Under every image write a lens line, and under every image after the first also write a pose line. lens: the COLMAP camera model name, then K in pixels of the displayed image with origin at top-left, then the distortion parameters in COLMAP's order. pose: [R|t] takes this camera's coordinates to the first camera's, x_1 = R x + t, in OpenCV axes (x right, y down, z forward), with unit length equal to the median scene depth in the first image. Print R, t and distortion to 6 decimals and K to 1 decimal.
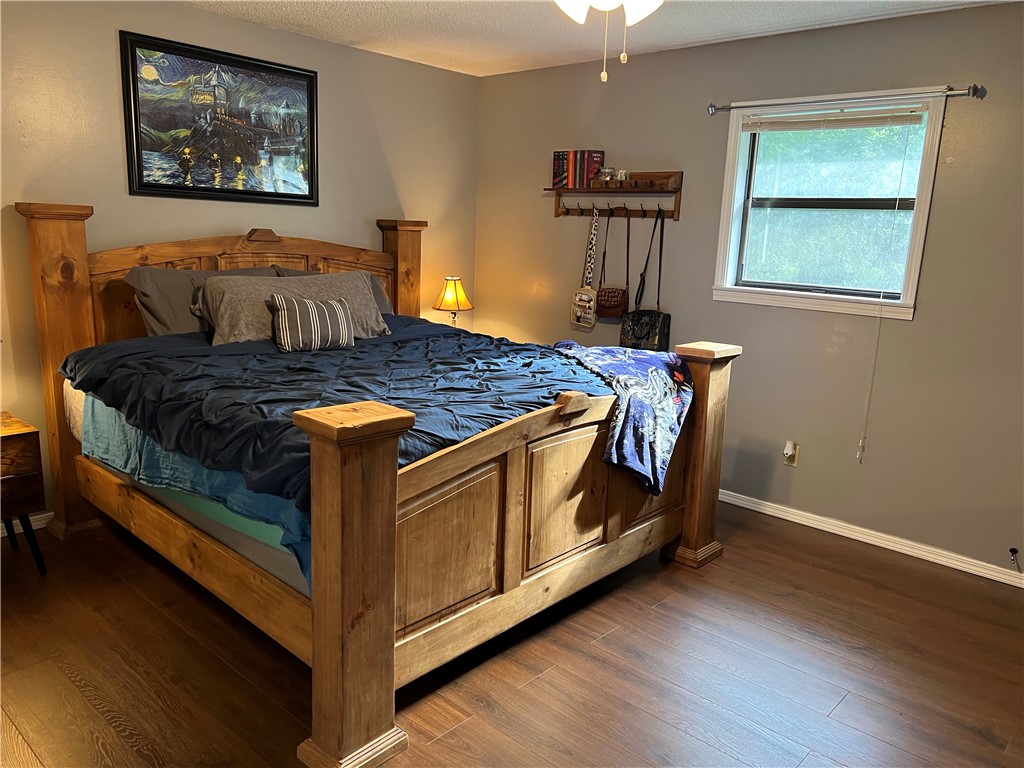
lens RADIAL K [[769.7, 0, 521.2], [0, 769.7, 386.7], [0, 0, 1]] dist [0.064781, -0.061064]
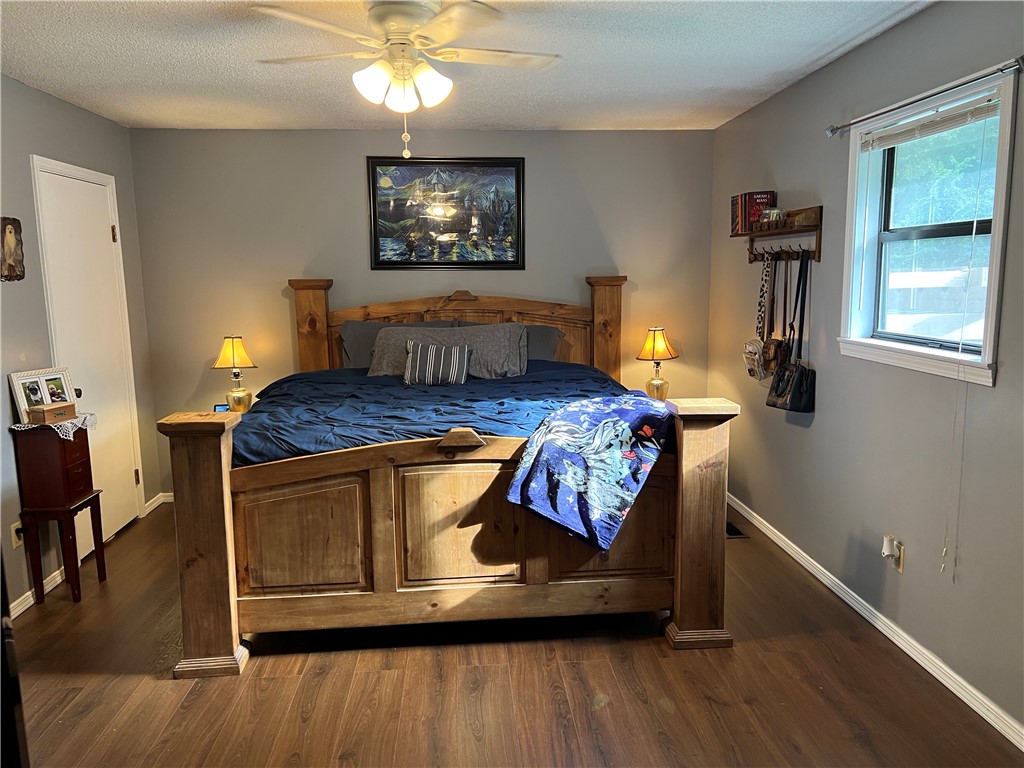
lens RADIAL K [[769.7, 0, 516.8], [0, 769.7, 389.9], [0, 0, 1]] dist [0.064781, -0.061064]
pose [[0.726905, 0.053801, -0.684627, 0.695224], [-0.099895, 0.994607, -0.027903, -0.019994], [0.679433, 0.088673, 0.728359, 0.198176]]
